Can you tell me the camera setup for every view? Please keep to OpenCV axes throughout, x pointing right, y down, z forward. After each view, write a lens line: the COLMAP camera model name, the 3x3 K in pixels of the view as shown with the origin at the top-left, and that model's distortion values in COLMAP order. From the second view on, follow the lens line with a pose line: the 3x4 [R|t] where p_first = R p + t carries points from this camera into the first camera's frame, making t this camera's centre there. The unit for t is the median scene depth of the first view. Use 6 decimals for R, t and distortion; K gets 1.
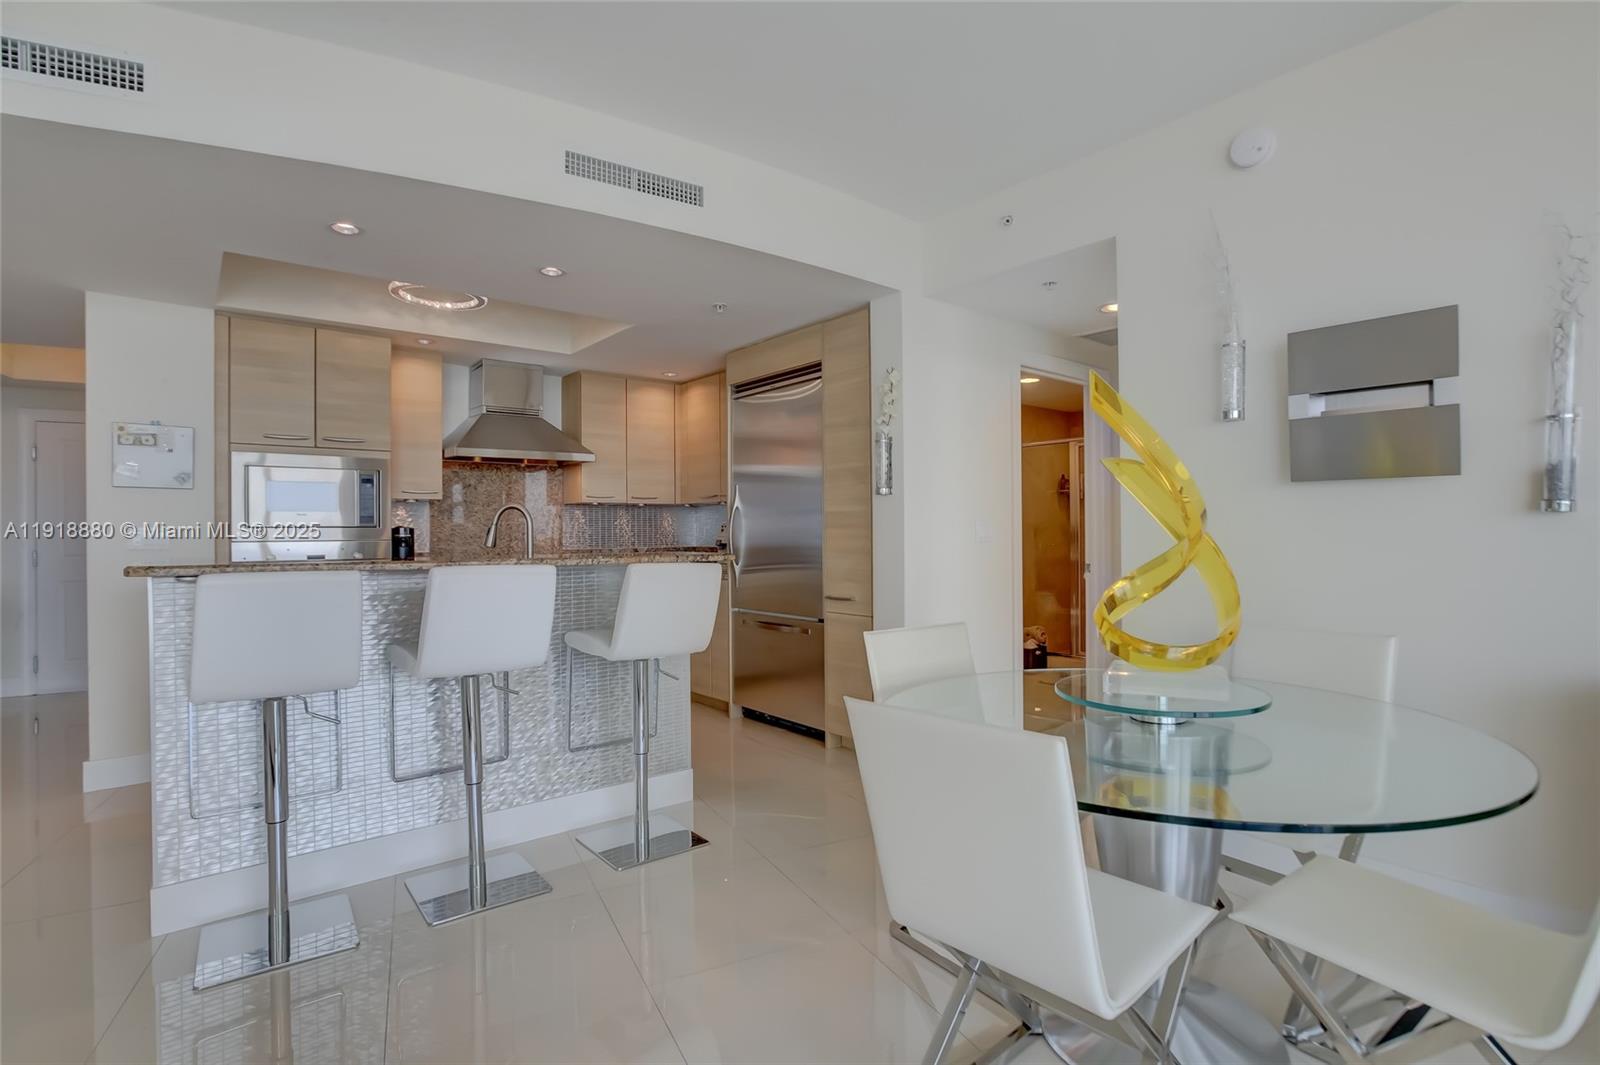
lens RADIAL K [[780.2, 0, 774.4], [0, 780.2, 527.7], [0, 0, 1]] dist [-0.002412, 0.000246]
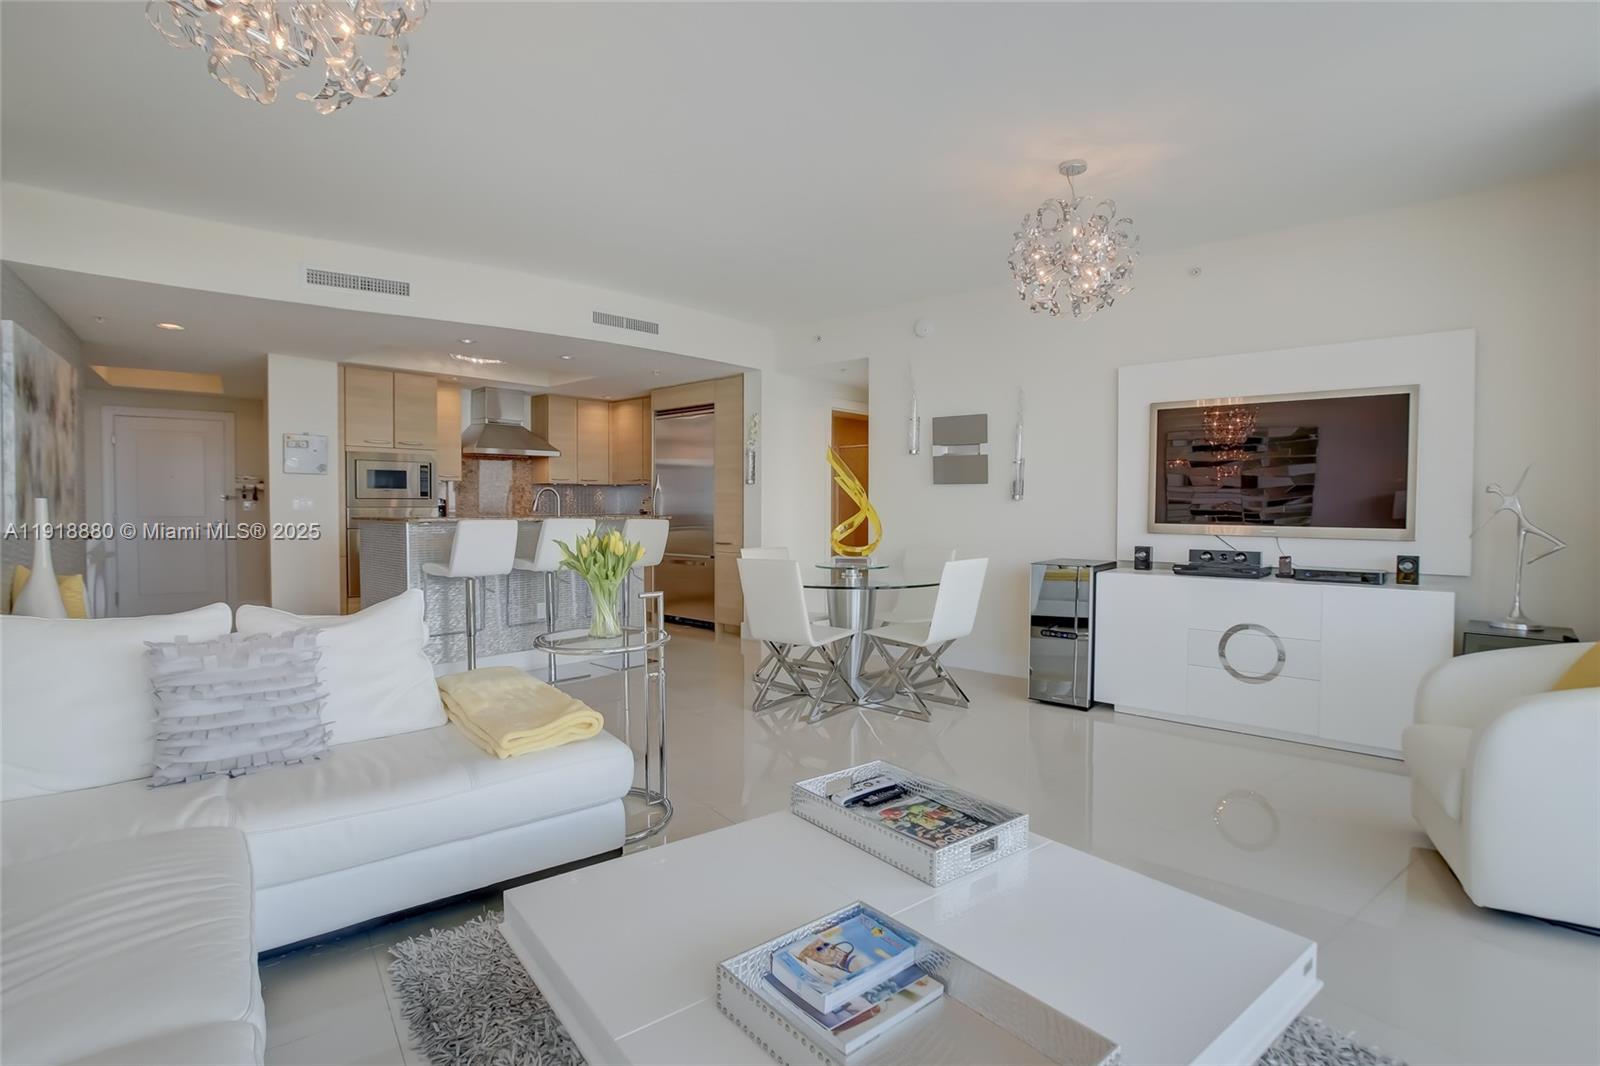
lens RADIAL K [[744.1, 0, 773.0], [0, 744.1, 519.0], [0, 0, 1]] dist [-0.045233, 0.013857]
pose [[0.984871, 0.005999, 0.173184, -0.089624], [-0.010529, 0.999626, 0.025249, -0.005426], [-0.172968, -0.026691, 0.984566, -0.596175]]
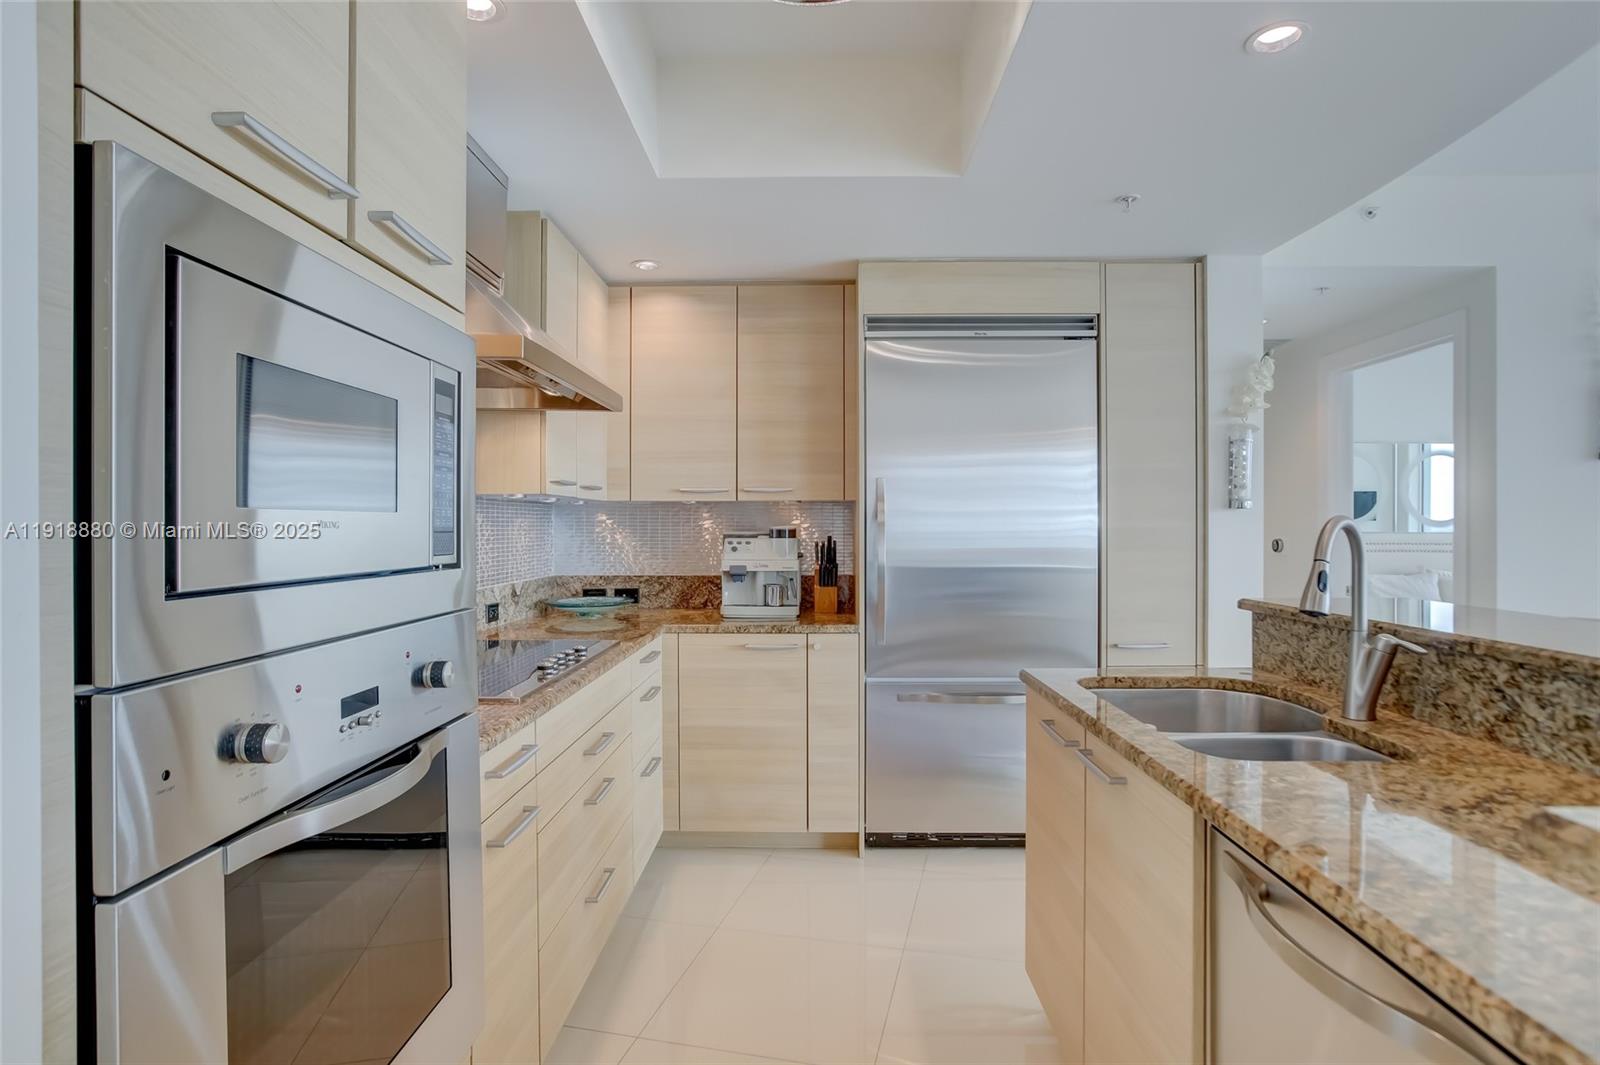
lens RADIAL K [[836.9, 0, 807.1], [0, 836.9, 524.6], [0, 0, 1]] dist [-0.020371, 0.007703]
pose [[0.618866, 0.007512, 0.785461, -0.693341], [-0.006016, 0.999970, -0.004823, -0.016295], [-0.785474, -0.001740, 0.618893, 0.726446]]
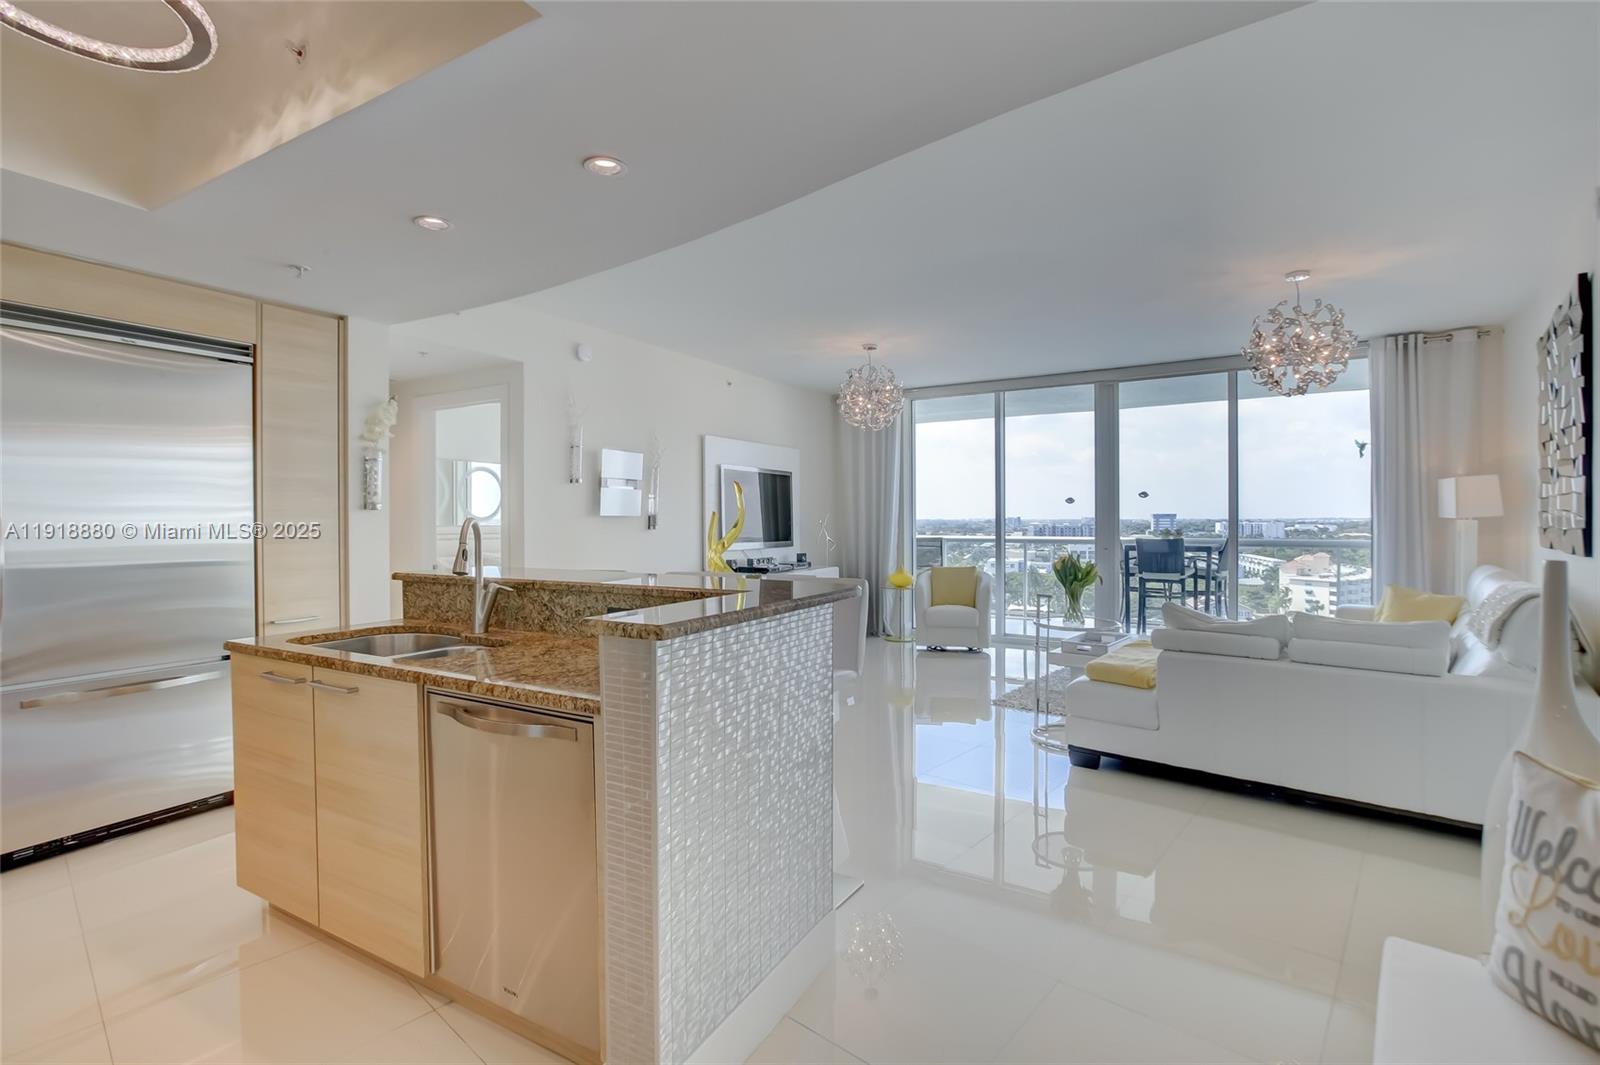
lens RADIAL K [[744.1, 0, 794.4], [0, 744.1, 524.9], [0, 0, 1]] dist [-0.045233, 0.013857]
pose [[-0.390293, -0.000594, 0.920691, -0.881234], [0.003844, 0.999990, 0.002274, -0.018375], [-0.920683, 0.004427, -0.390286, 0.760391]]
